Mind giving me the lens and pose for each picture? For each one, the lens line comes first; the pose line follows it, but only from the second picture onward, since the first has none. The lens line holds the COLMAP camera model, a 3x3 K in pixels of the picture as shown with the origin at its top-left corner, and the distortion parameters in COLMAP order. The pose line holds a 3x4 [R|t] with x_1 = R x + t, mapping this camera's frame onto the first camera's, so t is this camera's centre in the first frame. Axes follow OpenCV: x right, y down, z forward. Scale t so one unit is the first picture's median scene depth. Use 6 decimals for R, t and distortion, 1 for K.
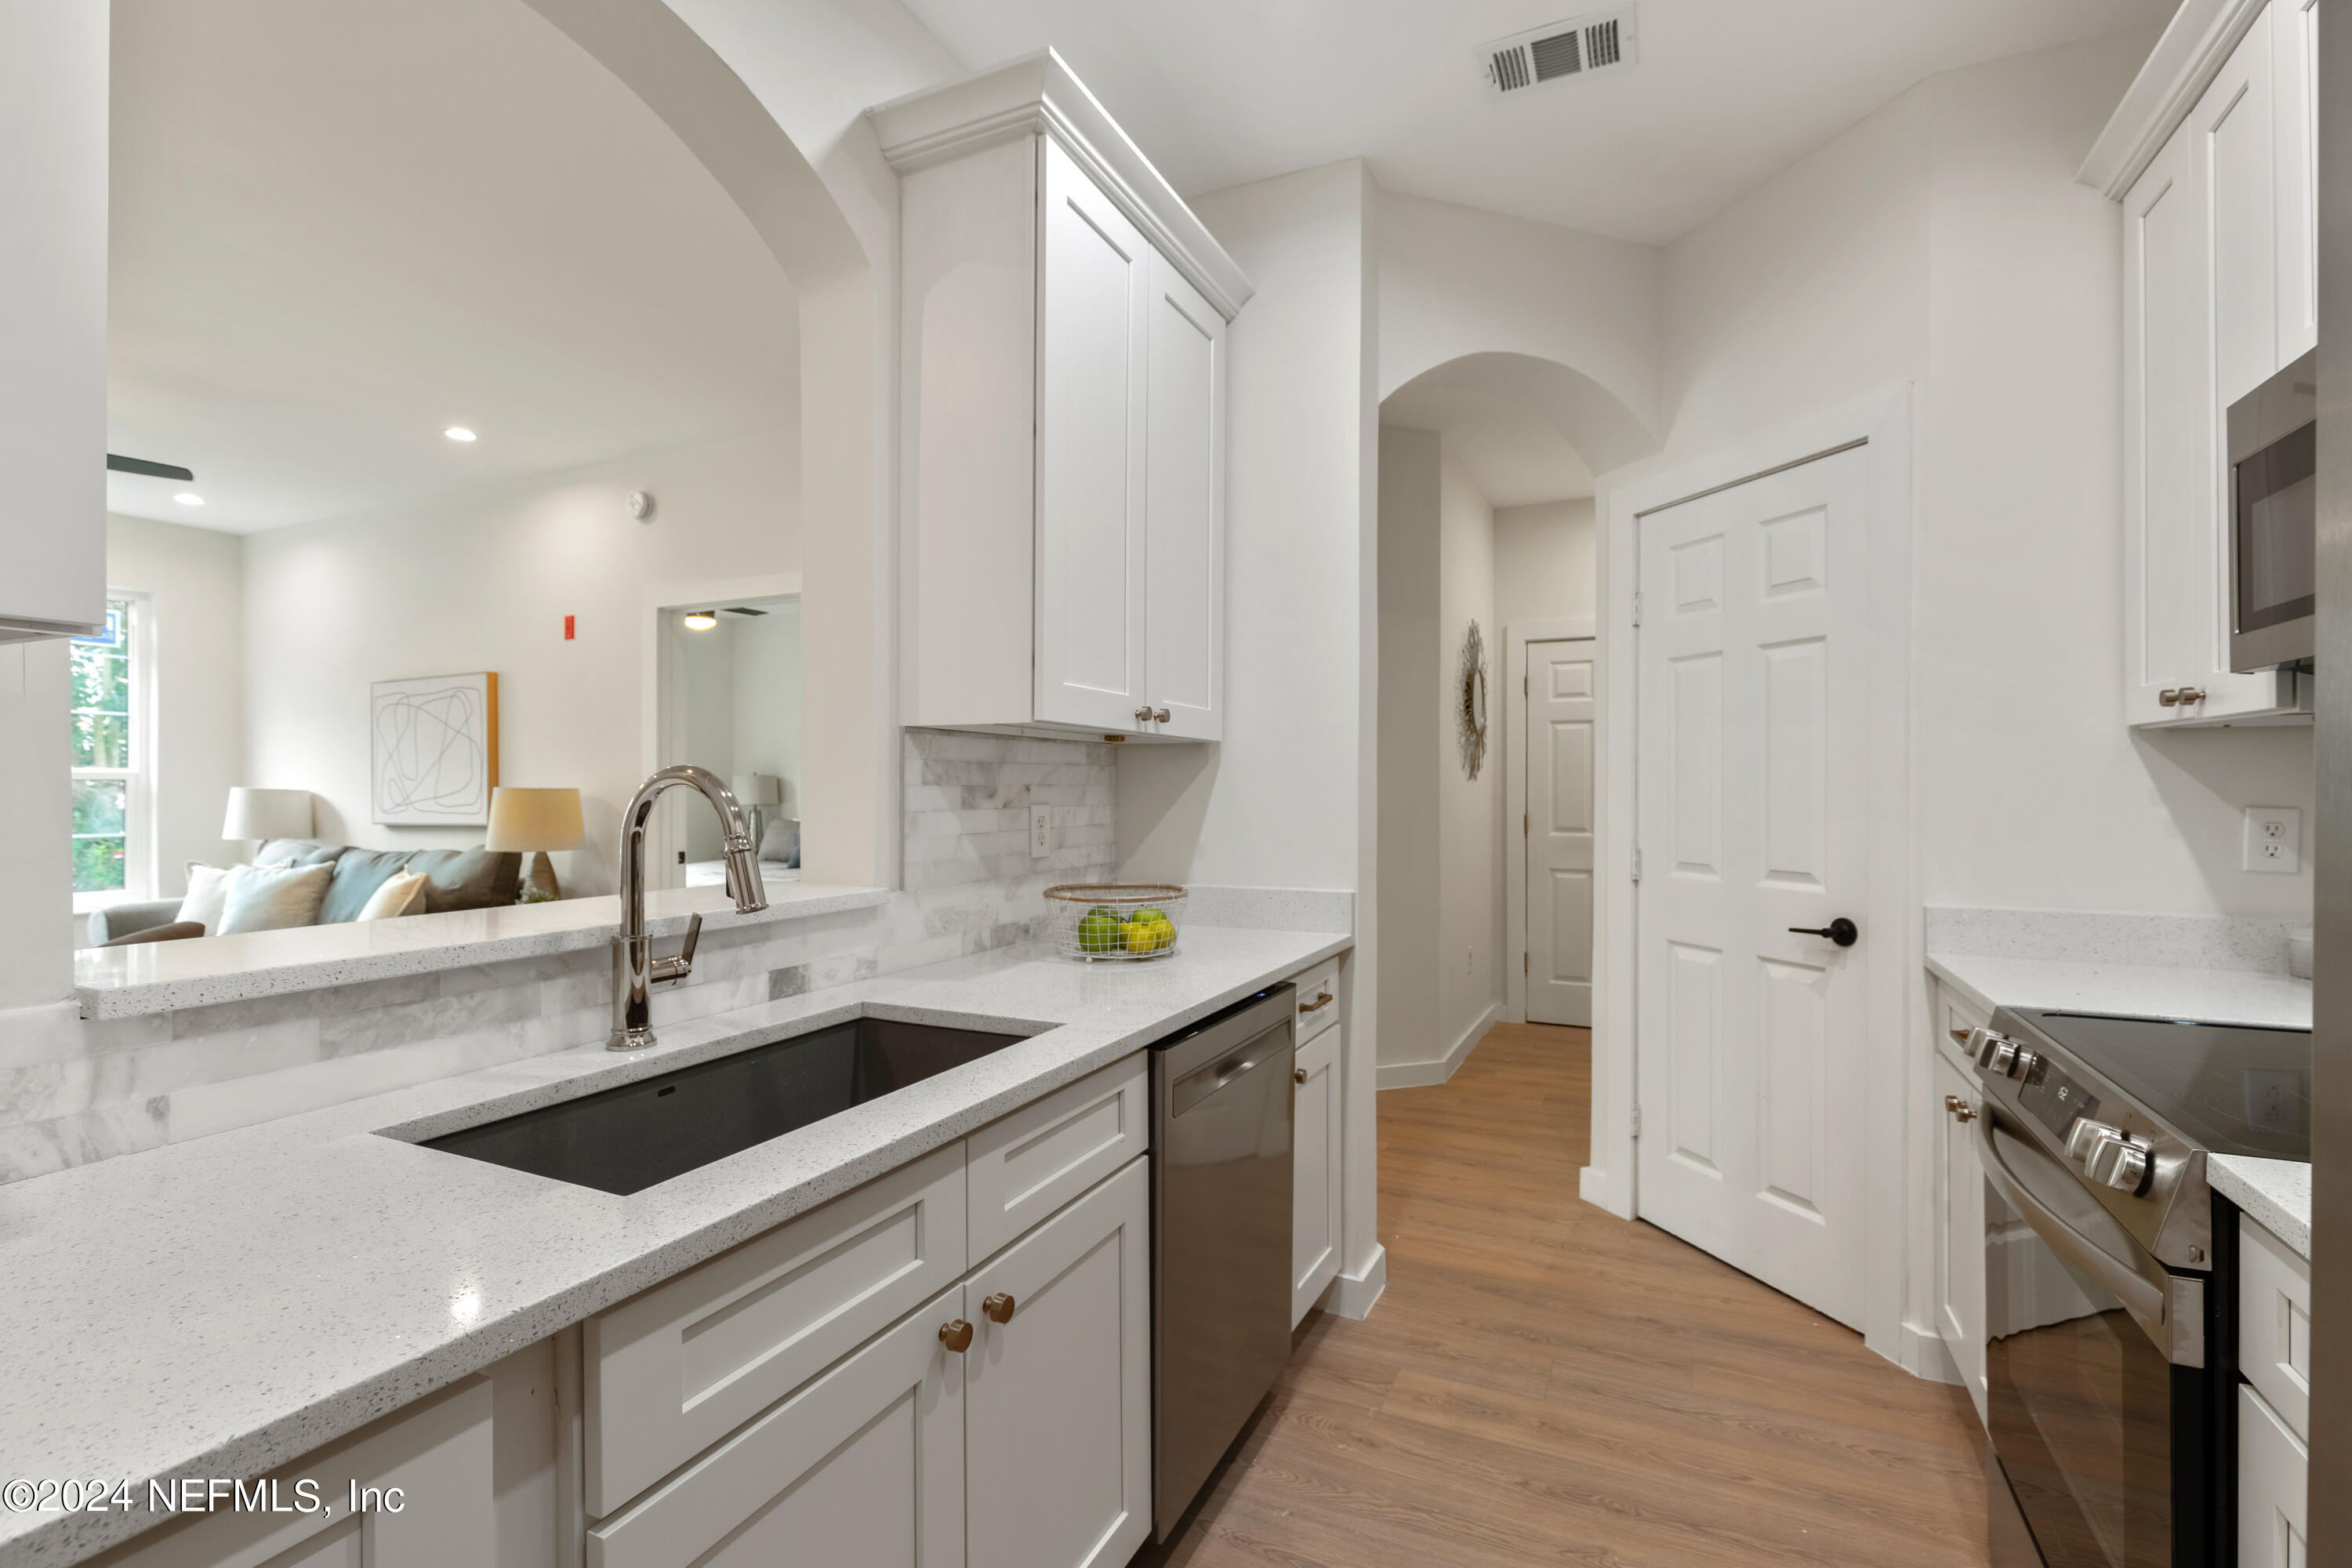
lens RADIAL K [[1057.2, 0, 1184.7], [0, 1057.2, 792.6], [0, 0, 1]] dist [0.002563, -0.000612]
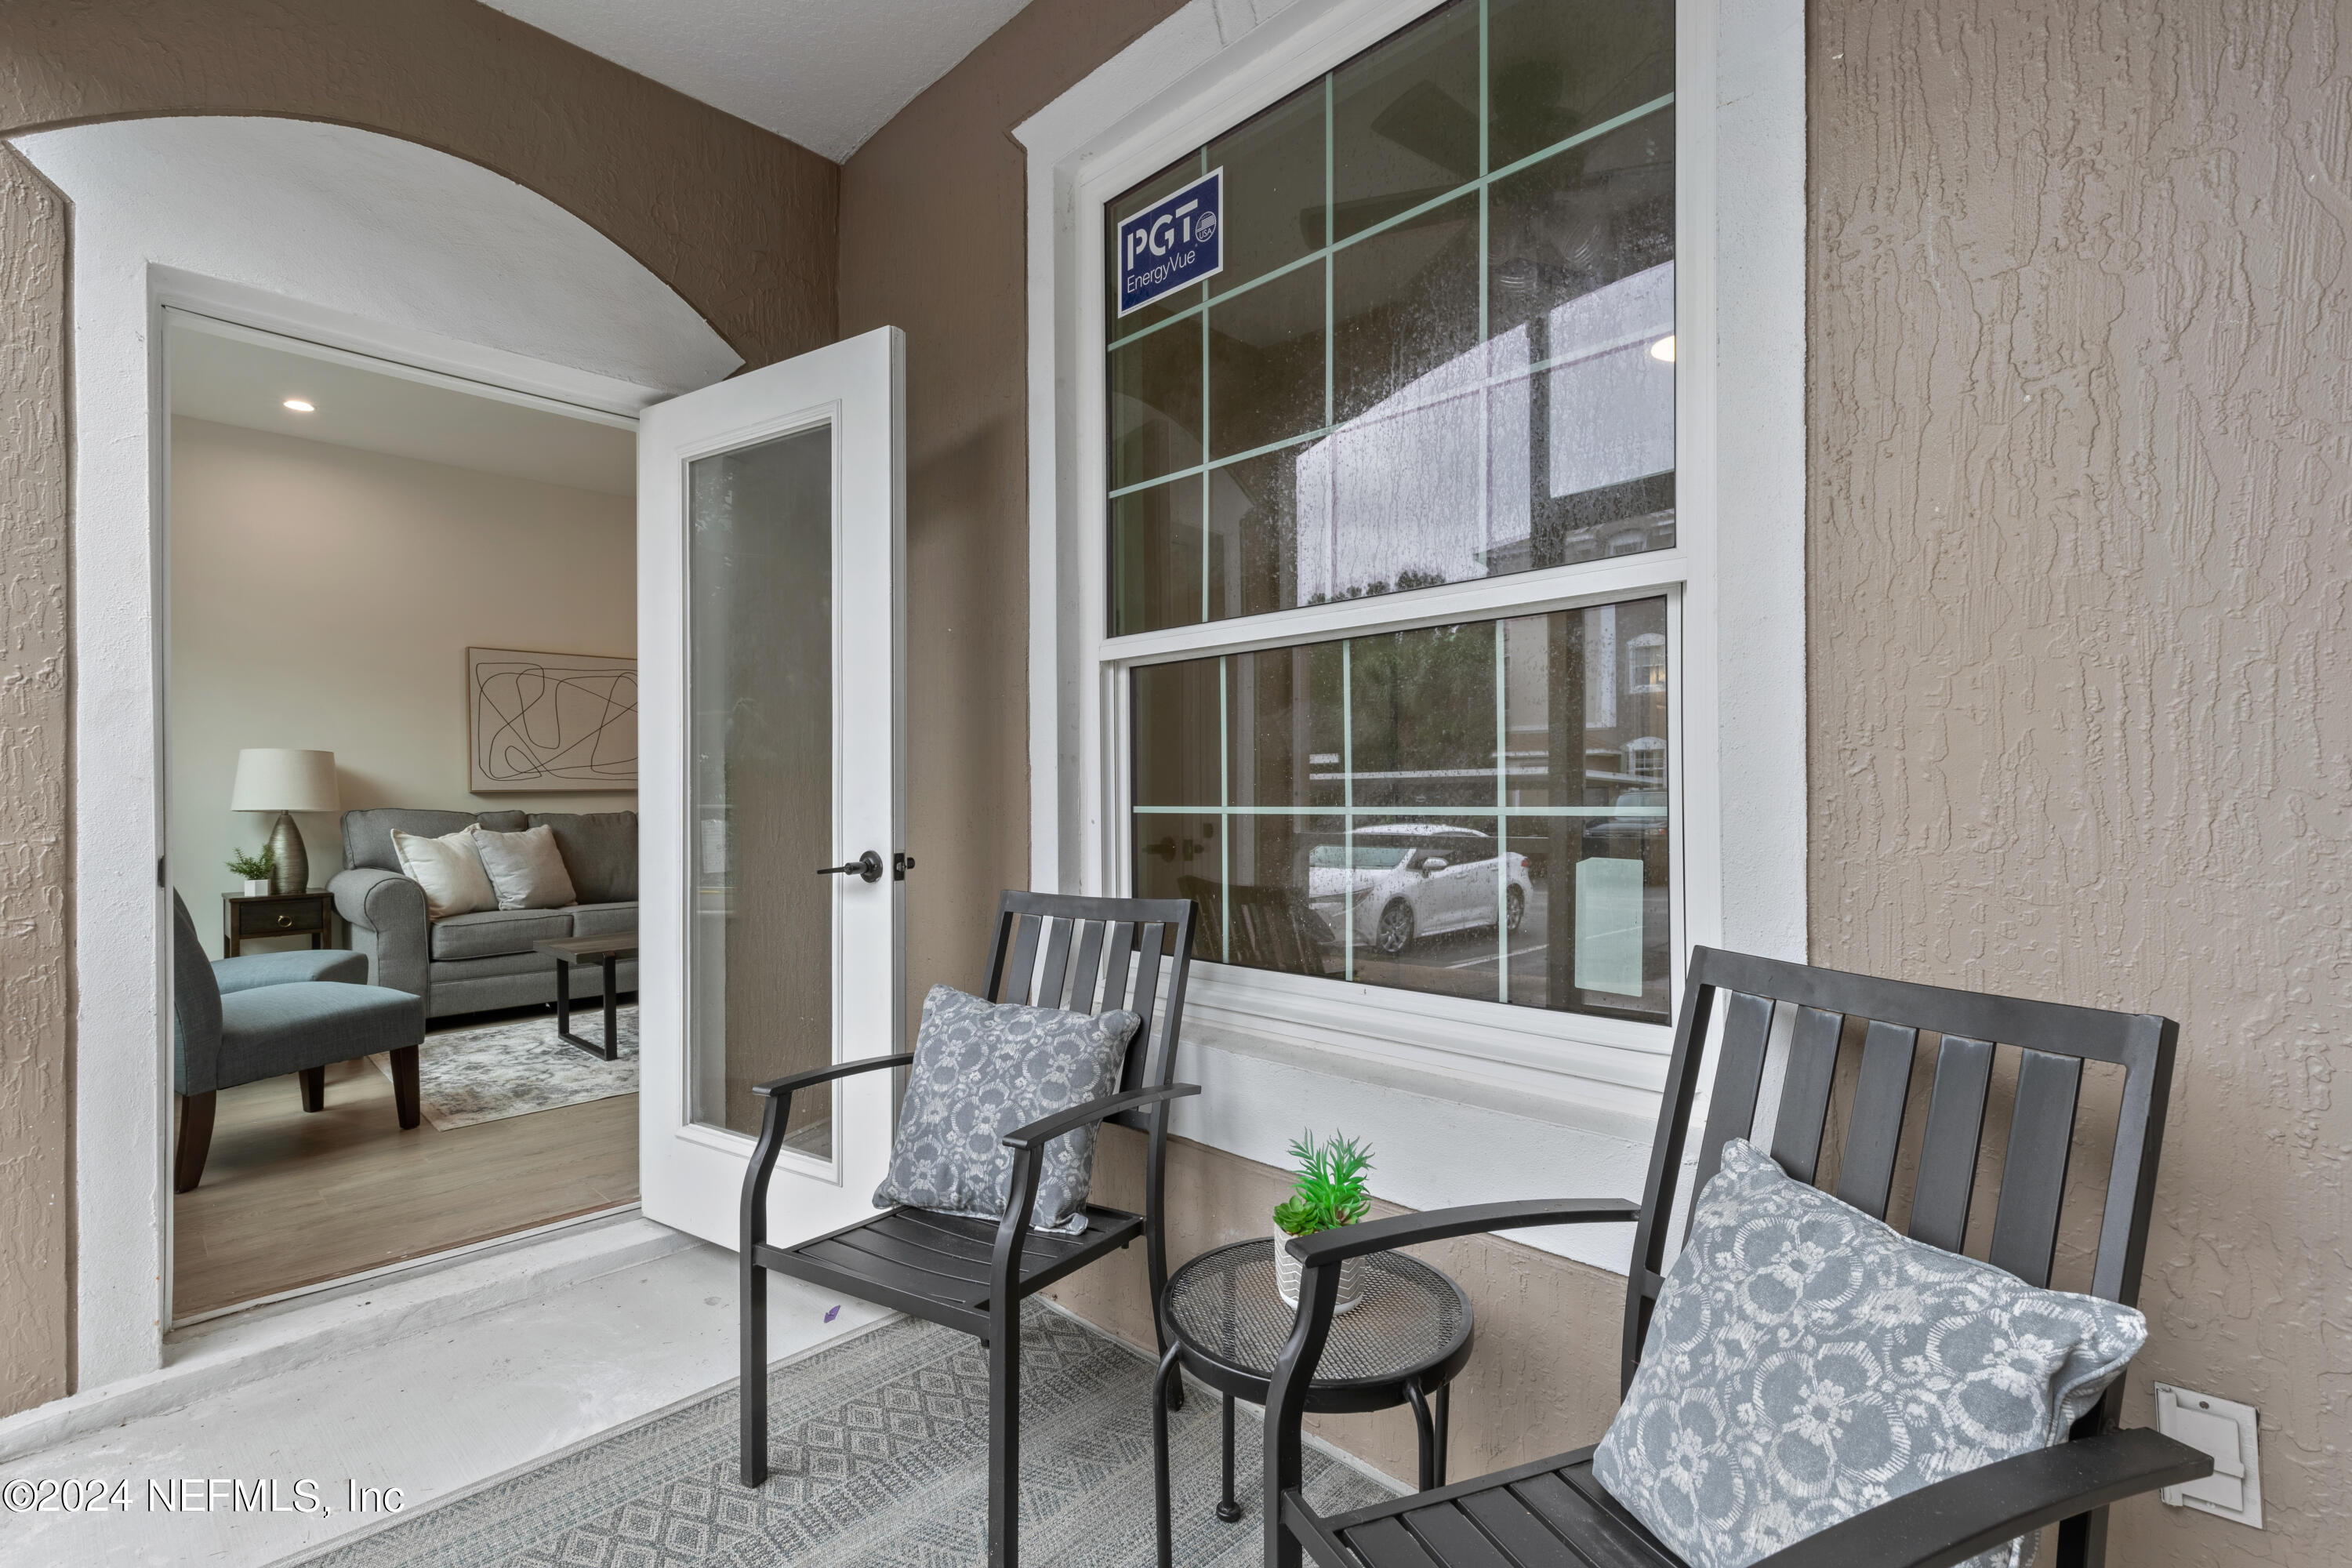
lens RADIAL K [[1057.2, 0, 1184.7], [0, 1057.2, 792.6], [0, 0, 1]] dist [0.002563, -0.000612]
pose [[0.319441, -0.001756, 0.947605, -3.896235], [0.006154, 0.999981, -0.000221, 0.092478], [-0.947586, 0.005902, 0.319445, 0.147200]]
